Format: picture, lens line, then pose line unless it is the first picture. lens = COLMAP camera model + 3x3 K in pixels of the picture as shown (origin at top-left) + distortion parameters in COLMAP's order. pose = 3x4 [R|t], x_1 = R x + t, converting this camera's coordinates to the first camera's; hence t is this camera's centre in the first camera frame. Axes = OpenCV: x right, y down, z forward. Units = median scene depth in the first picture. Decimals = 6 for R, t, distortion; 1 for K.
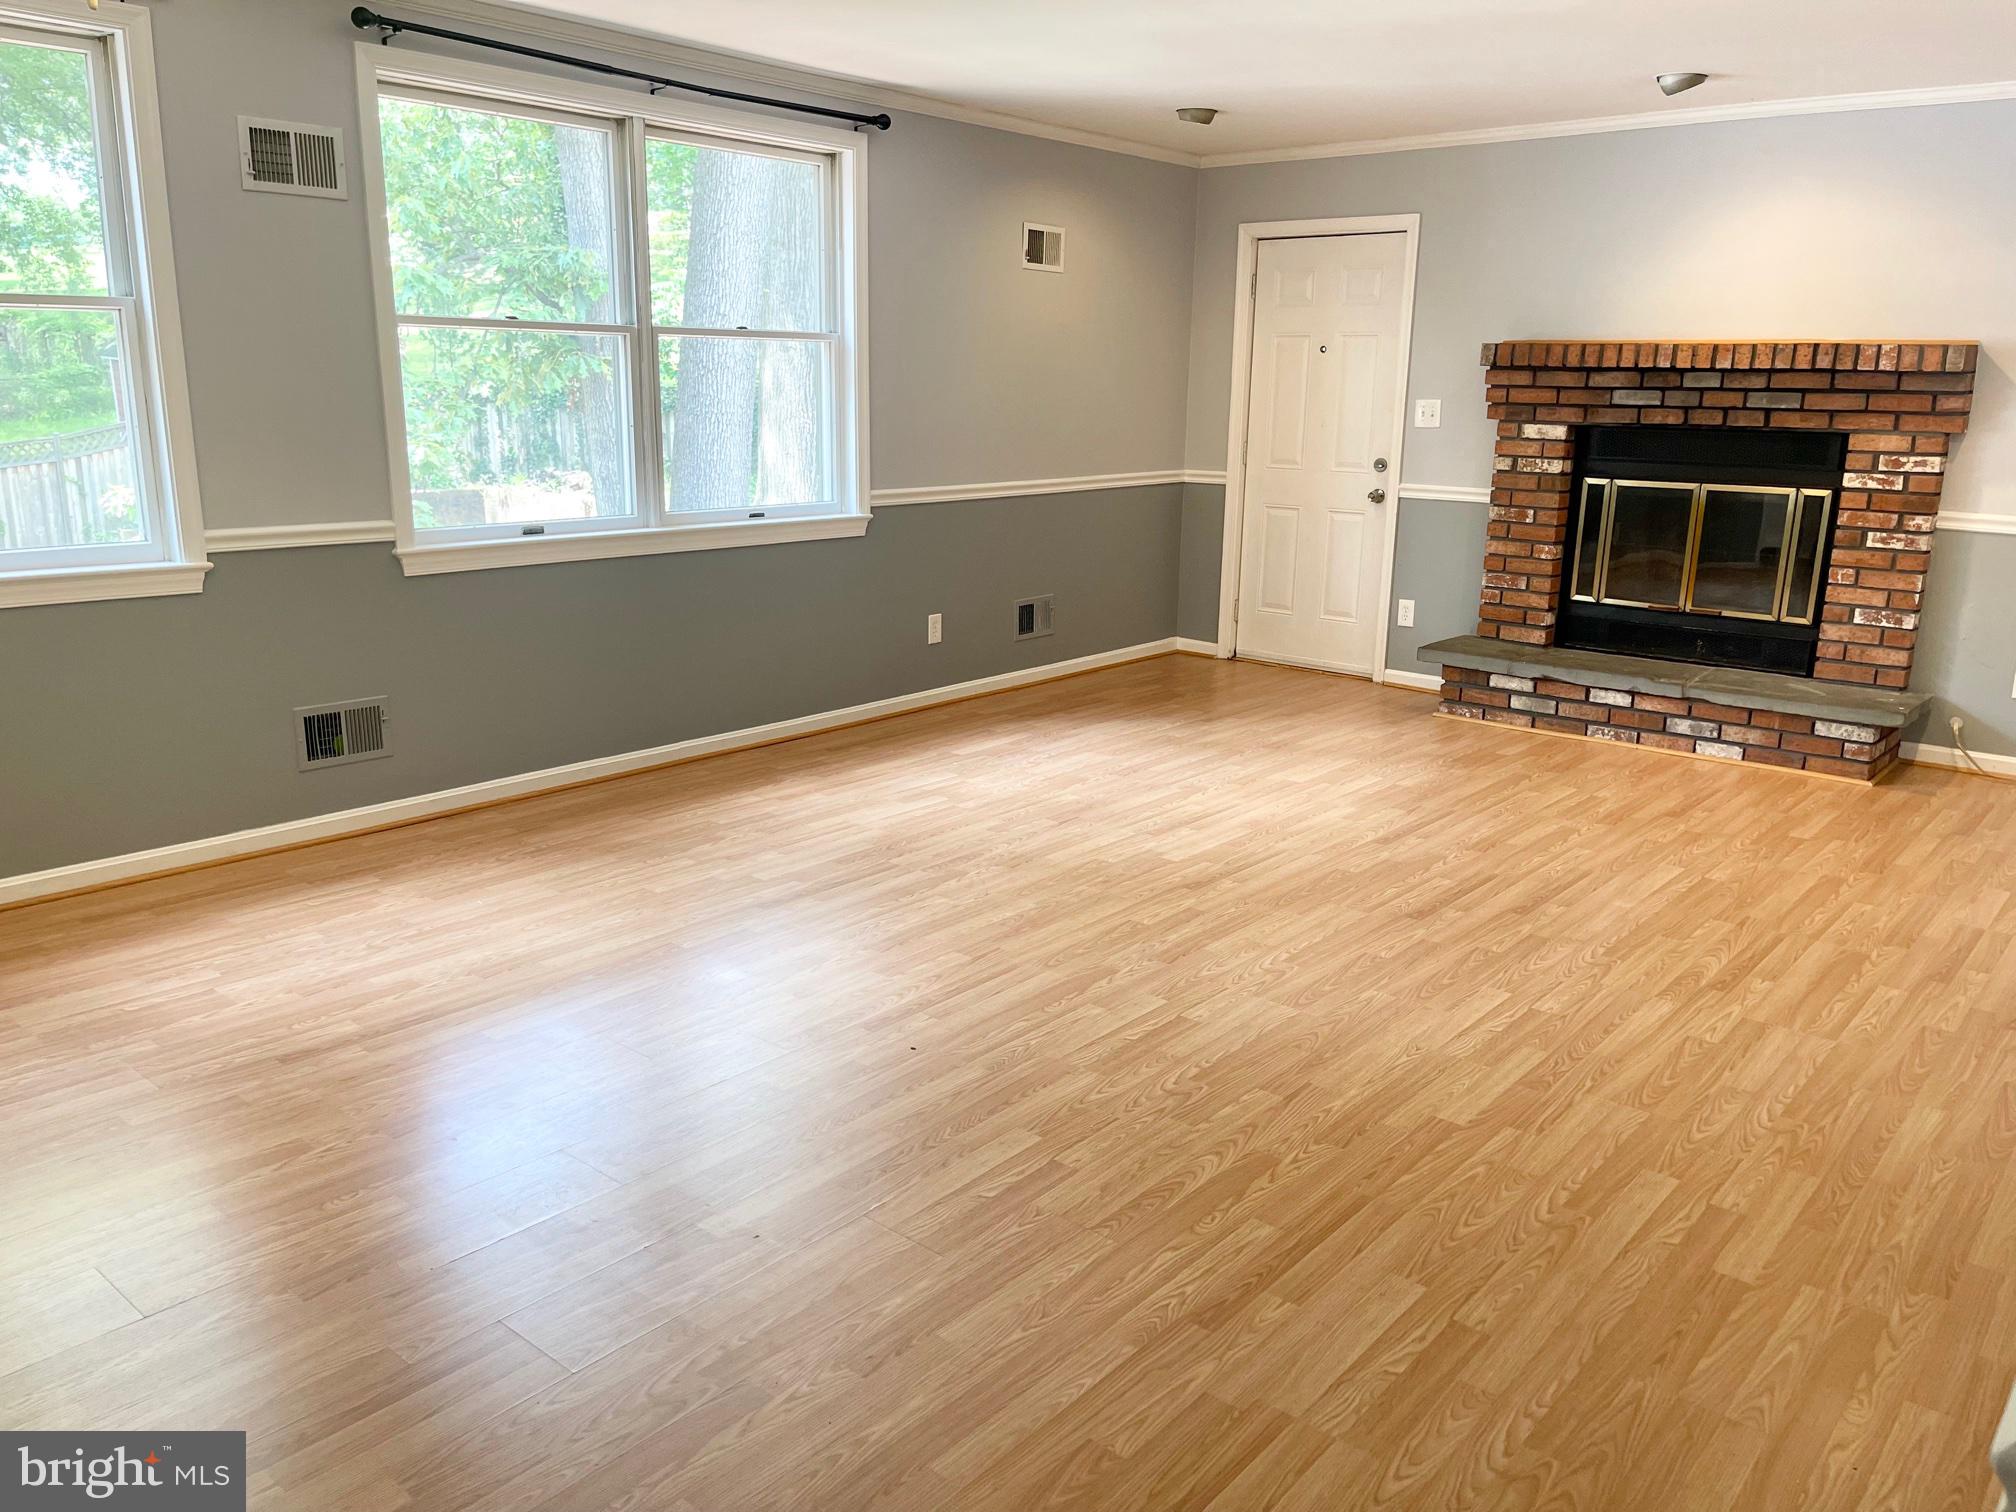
lens RADIAL K [[1535.6, 0, 1012.3], [0, 1535.6, 757.8], [0, 0, 1]] dist [0.069146, -0.080252]
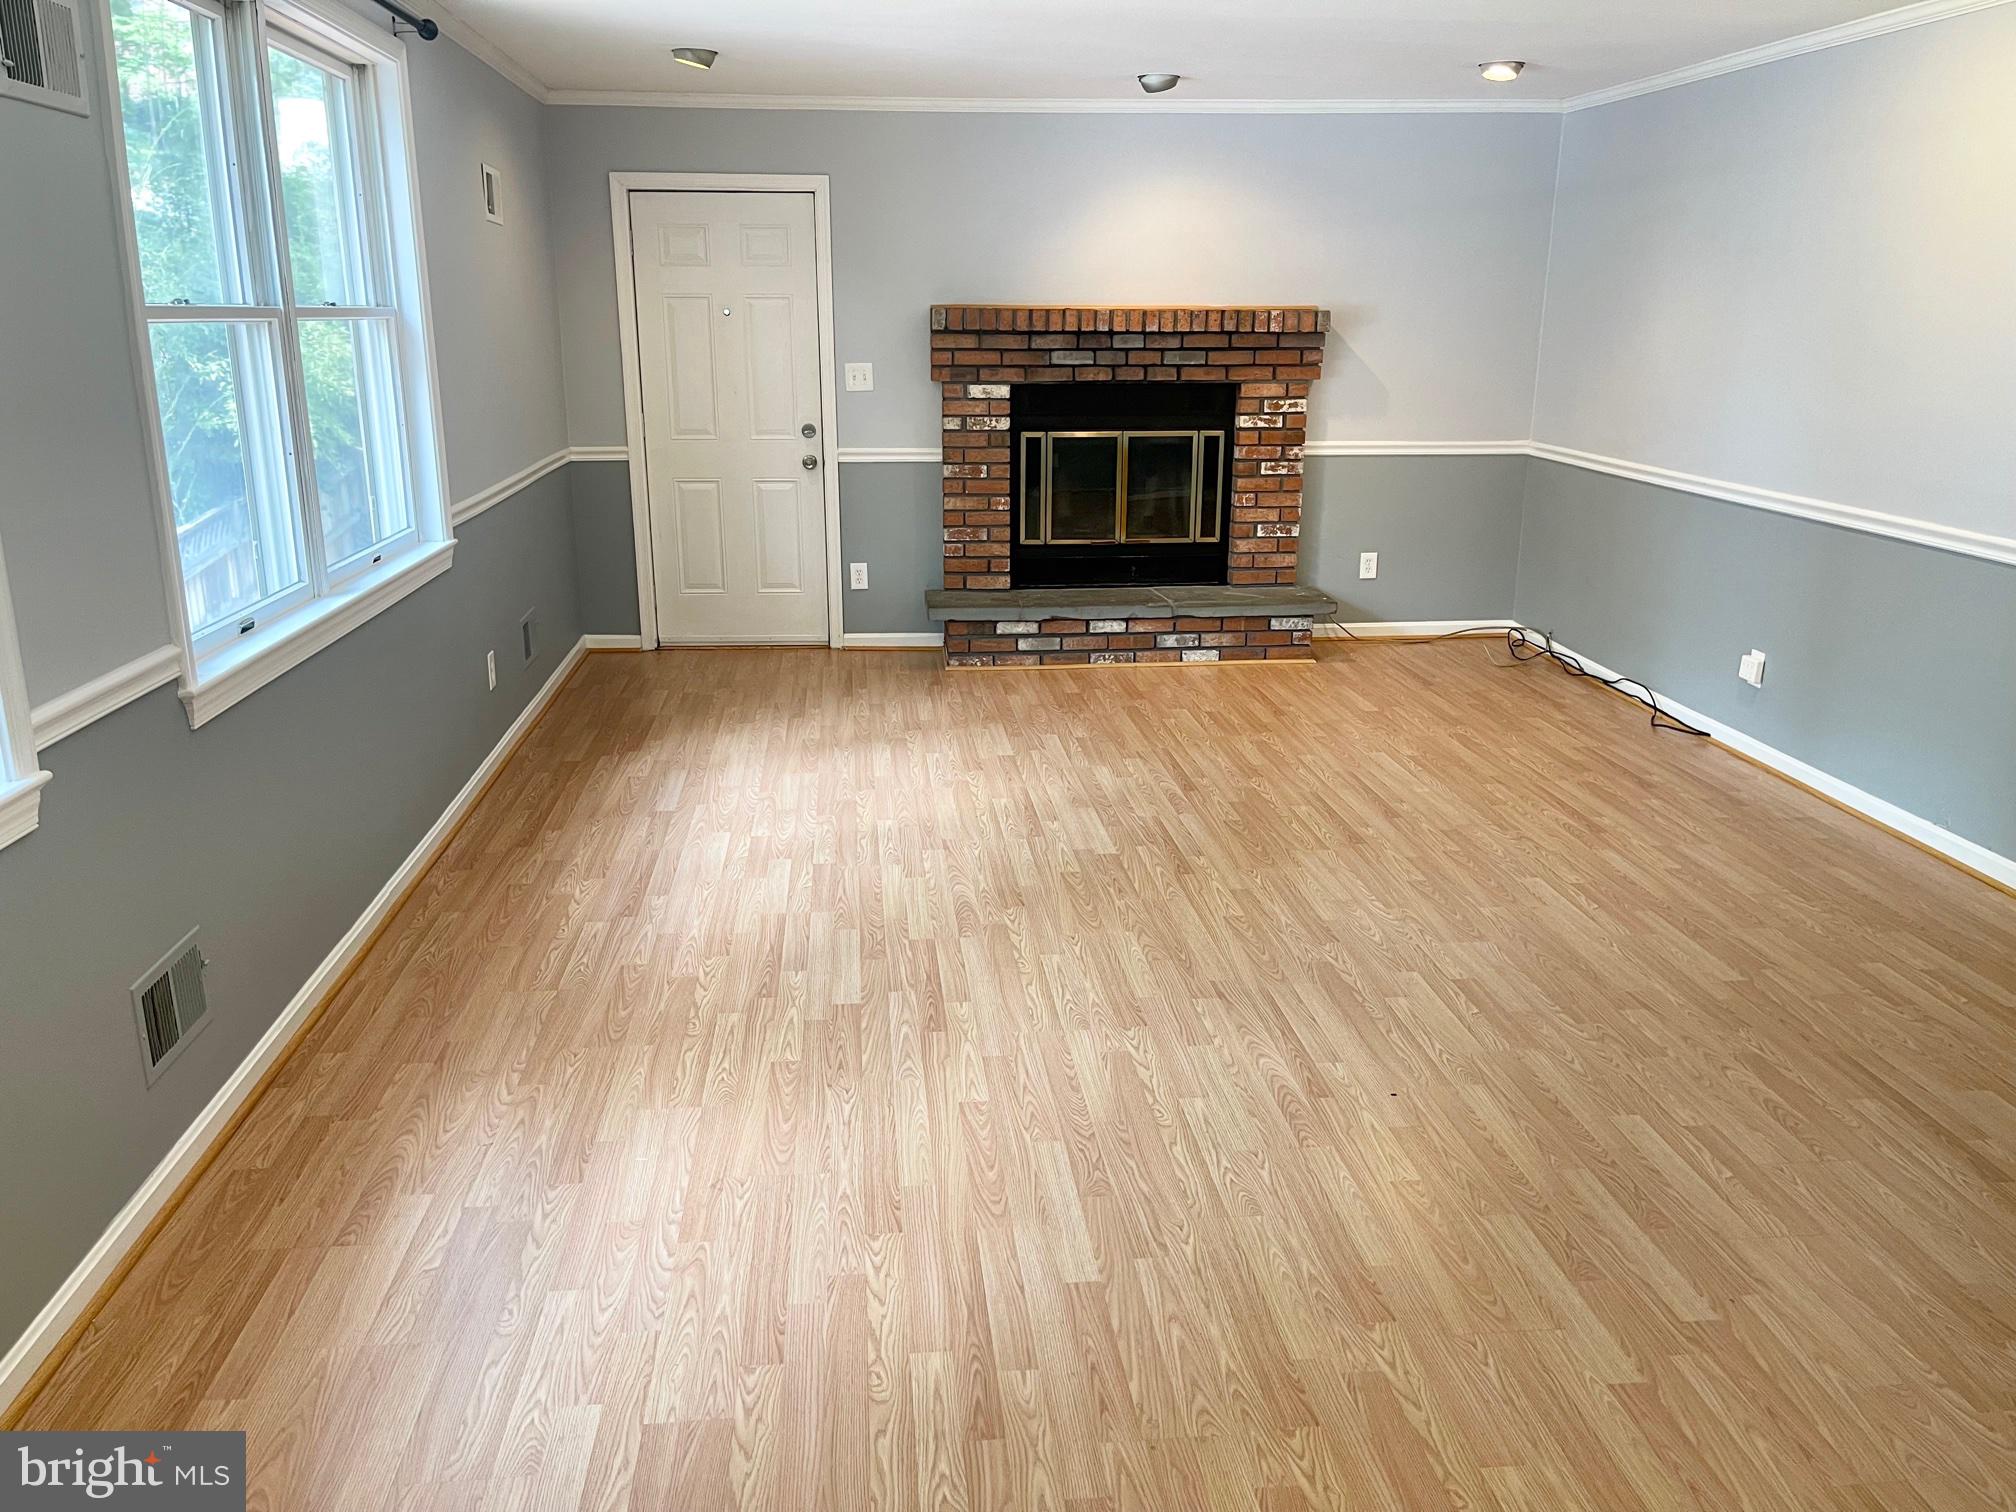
lens RADIAL K [[1520.6, 0, 1000.9], [0, 1520.6, 757.8], [0, 0, 1]] dist [0.061780, -0.092223]
pose [[0.699337, -0.214856, 0.681736, -0.496838], [0.184124, 0.975718, 0.118630, -0.101769], [-0.690670, 0.042562, 0.721916, 0.284640]]
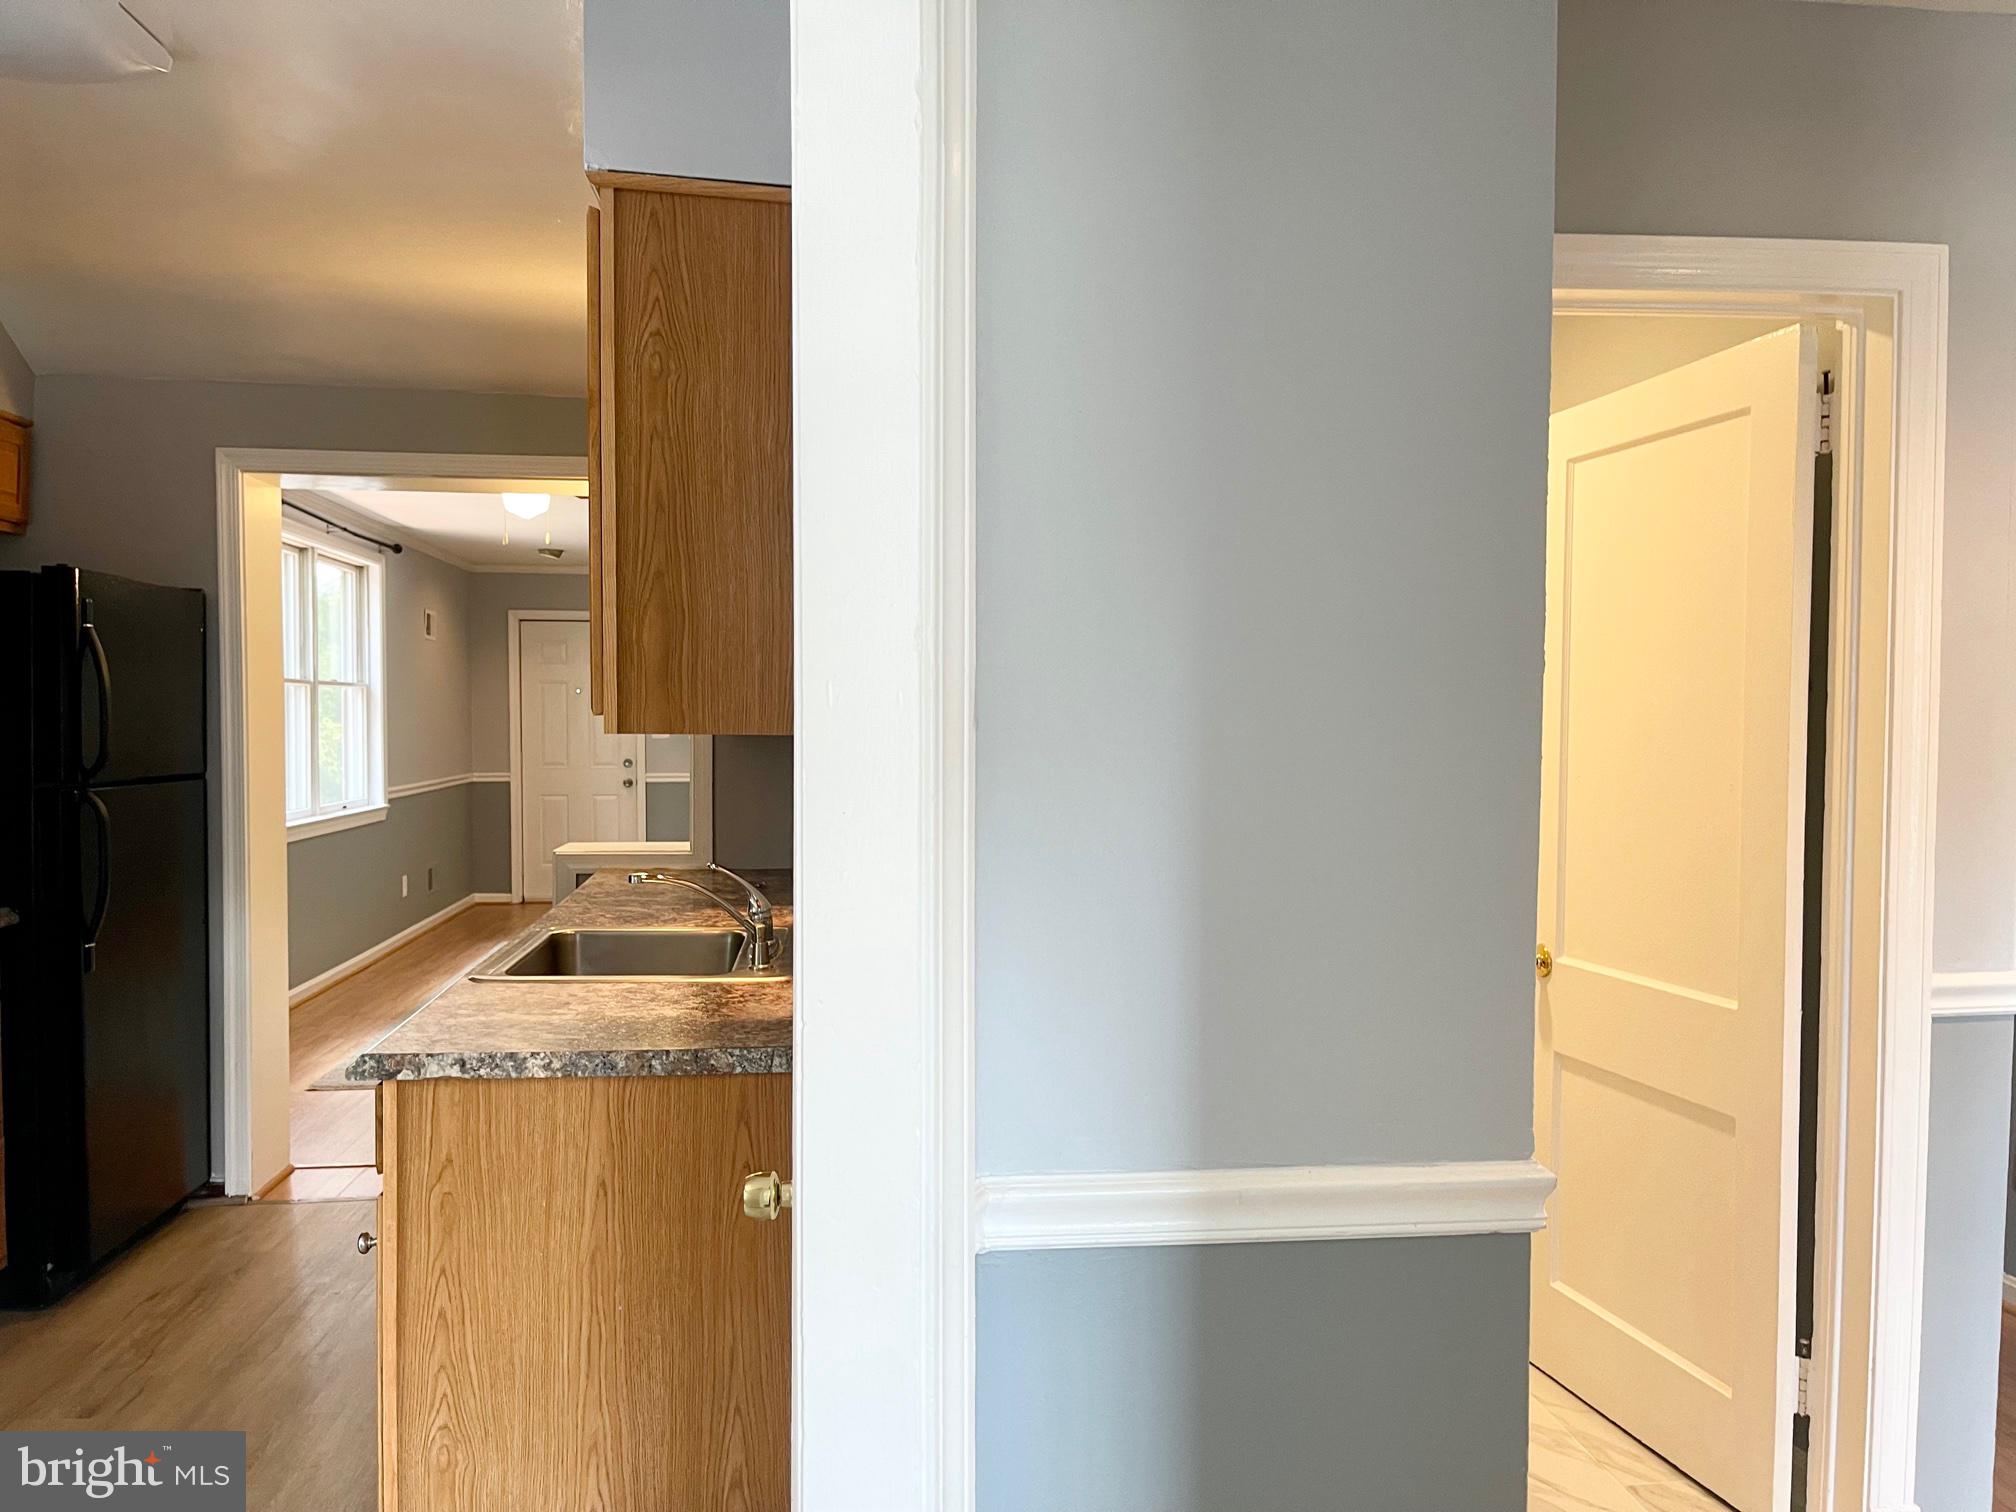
lens RADIAL K [[1528.2, 0, 1009.5], [0, 1528.2, 774.2], [0, 0, 1]] dist [0.060643, -0.081006]
pose [[0.679420, -0.043802, 0.732441, -0.817811], [0.187791, 0.975351, -0.115868, 0.094517], [-0.709311, 0.216269, 0.670899, -0.399088]]
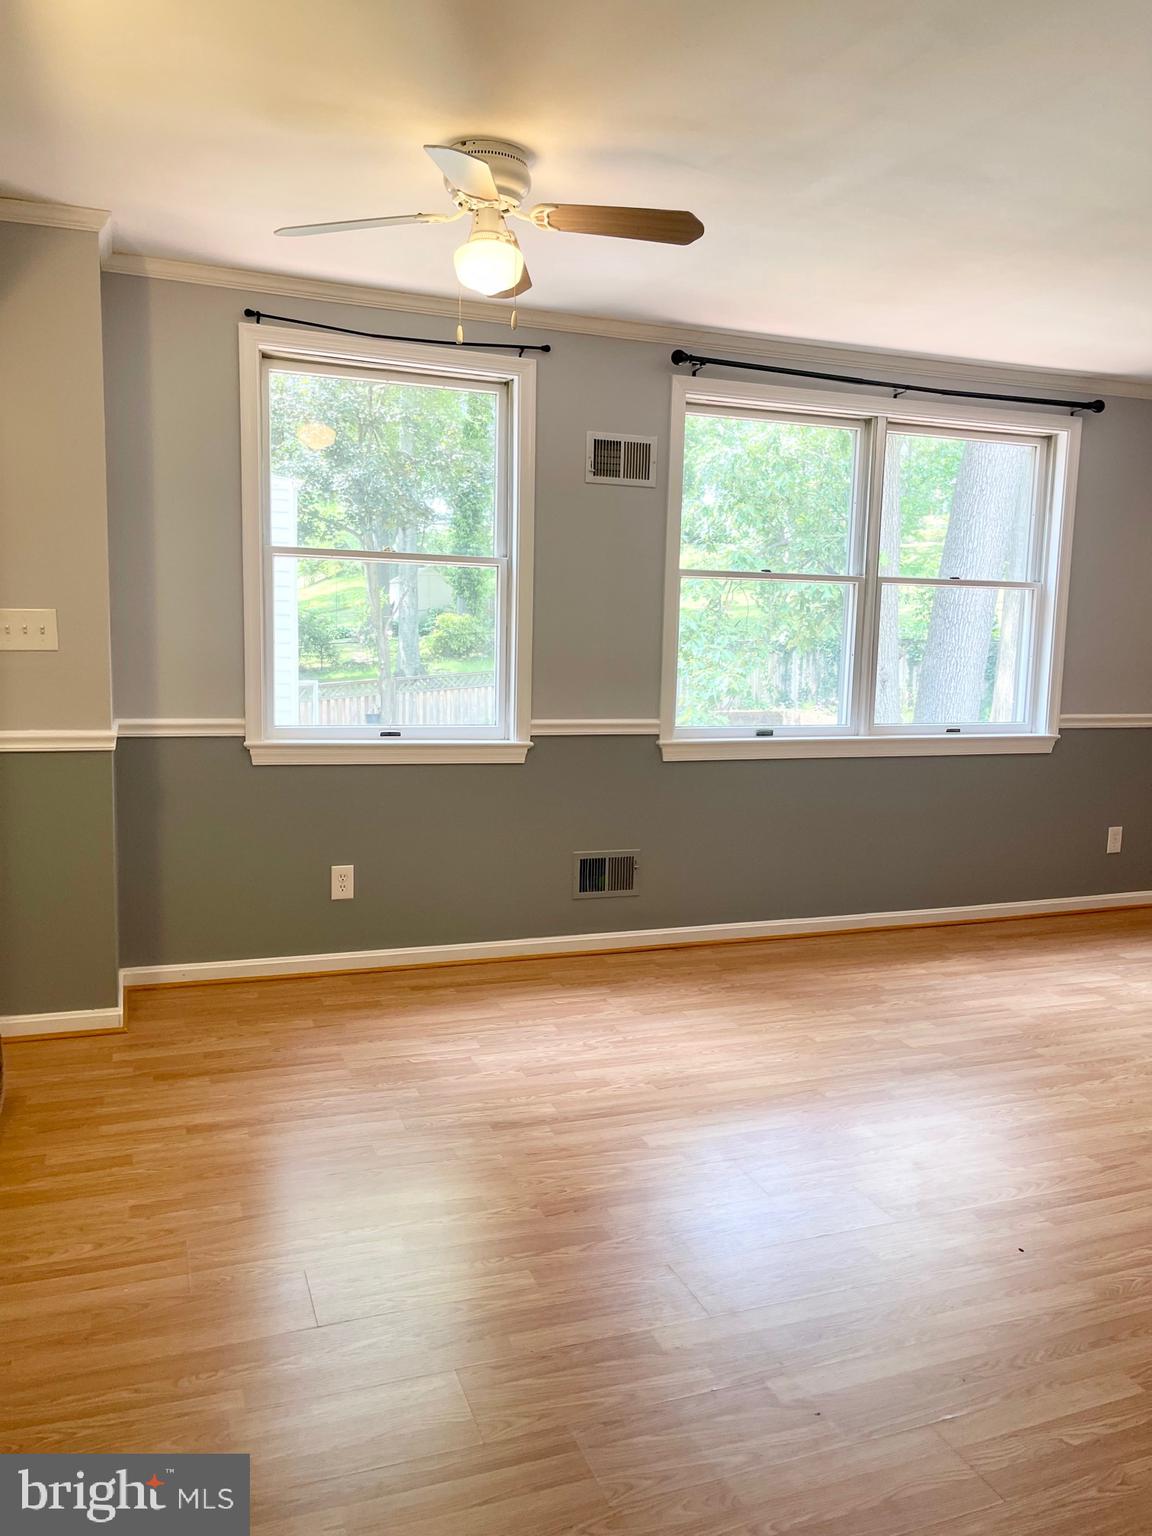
lens RADIAL K [[1164.3, 0, 587.6], [0, 1164.3, 757.3], [0, 0, 1]] dist [0.060643, -0.081006]
pose [[0.876416, 0.061843, -0.477567, 0.020562], [-0.126931, 0.986315, -0.105216, -0.006773], [0.464525, 0.152832, 0.872272, 0.089560]]
